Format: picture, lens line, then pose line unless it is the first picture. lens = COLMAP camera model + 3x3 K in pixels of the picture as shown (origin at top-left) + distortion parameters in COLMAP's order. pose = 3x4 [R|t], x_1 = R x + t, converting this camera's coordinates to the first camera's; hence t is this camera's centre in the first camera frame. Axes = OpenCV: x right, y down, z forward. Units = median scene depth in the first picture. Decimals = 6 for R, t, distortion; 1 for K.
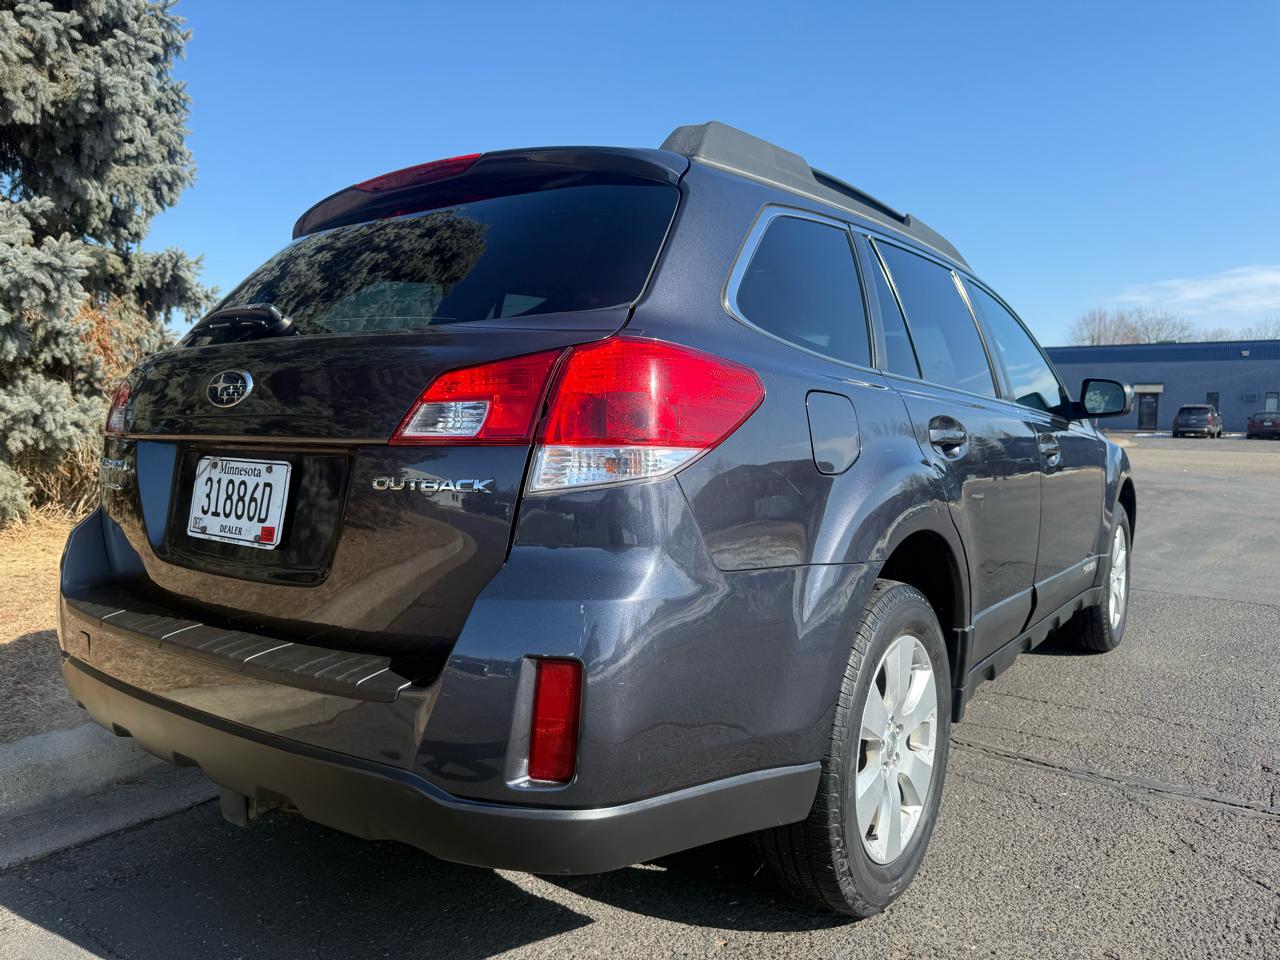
lens RADIAL K [[928.2, 0, 641.9], [0, 928.2, 505.2], [0, 0, 1]] dist [0.001071, -0.007324]
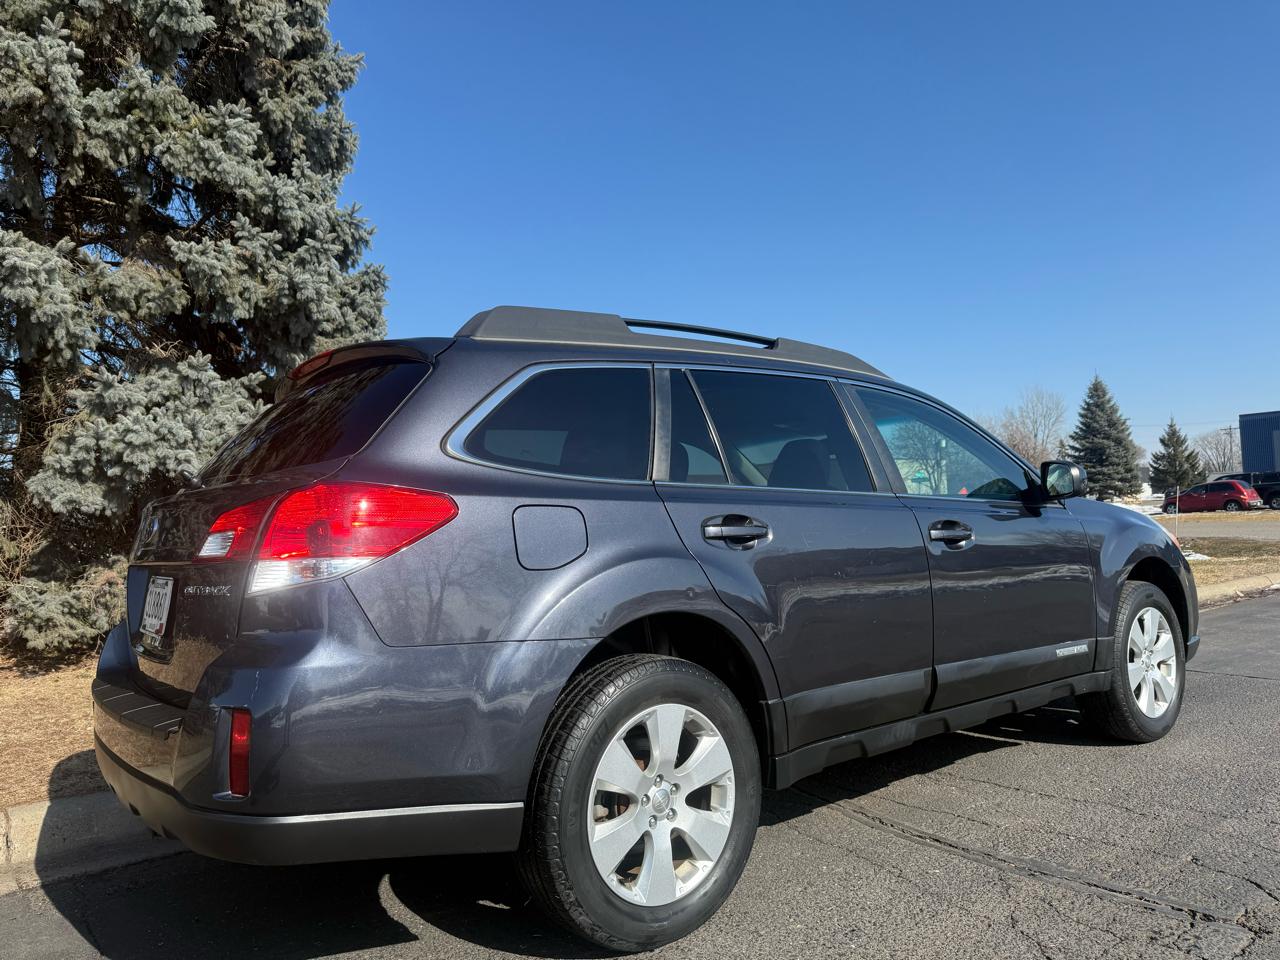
lens RADIAL K [[935.7, 0, 640.3], [0, 935.7, 485.1], [0, 0, 1]] dist [0.001897, -0.004333]
pose [[0.958728, -0.064116, -0.277001, 0.217435], [0.028278, 0.990914, -0.131488, 0.006806], [0.282915, 0.118229, 0.951830, -0.062662]]
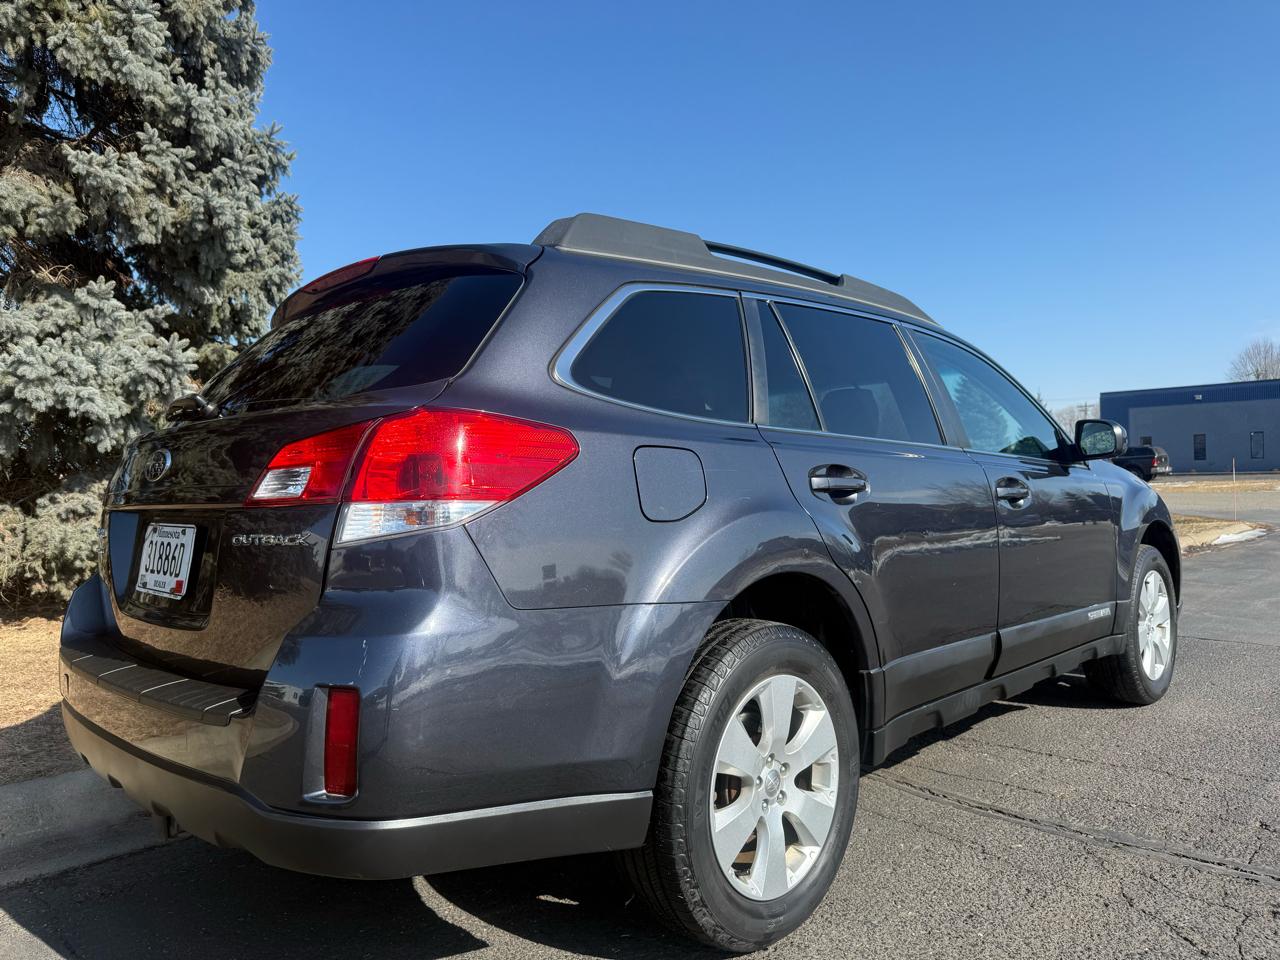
lens RADIAL K [[930.4, 0, 635.4], [0, 930.4, 489.5], [0, 0, 1]] dist [0.002312, -0.005851]
pose [[0.987260, -0.034793, -0.155263, 0.106187], [0.021803, 0.996177, -0.084599, 0.006103], [0.157613, 0.080136, 0.984244, -0.026058]]
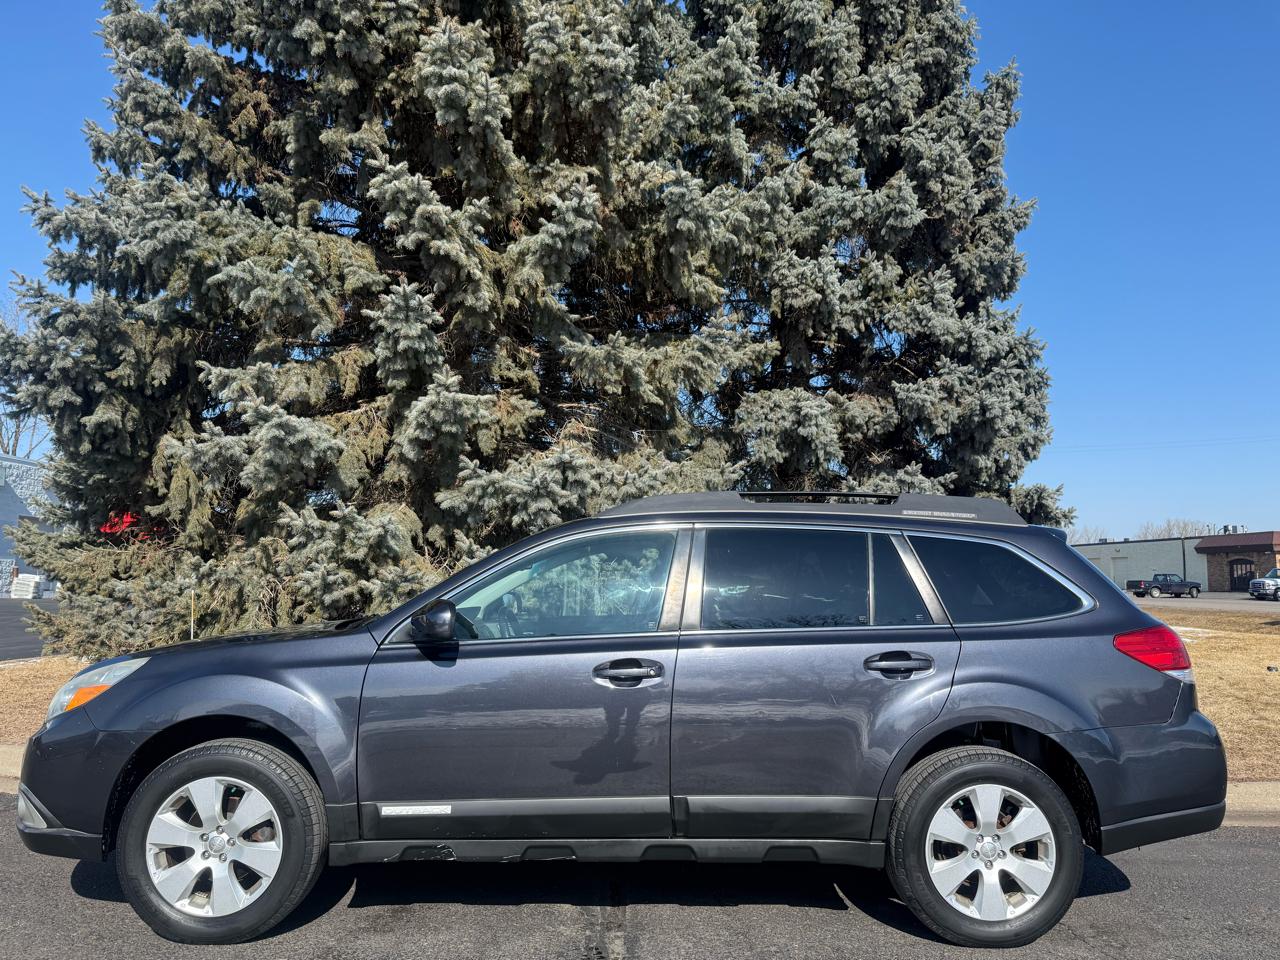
lens RADIAL K [[958.1, 0, 640.1], [0, 958.1, 481.2], [0, 0, 1]] dist [0.019133, -0.004149]
pose [[0.620376, -0.081455, -0.780063, 0.336787], [-0.071531, 0.984571, -0.159698, -0.015575], [0.781036, 0.154871, 0.604978, -0.455999]]
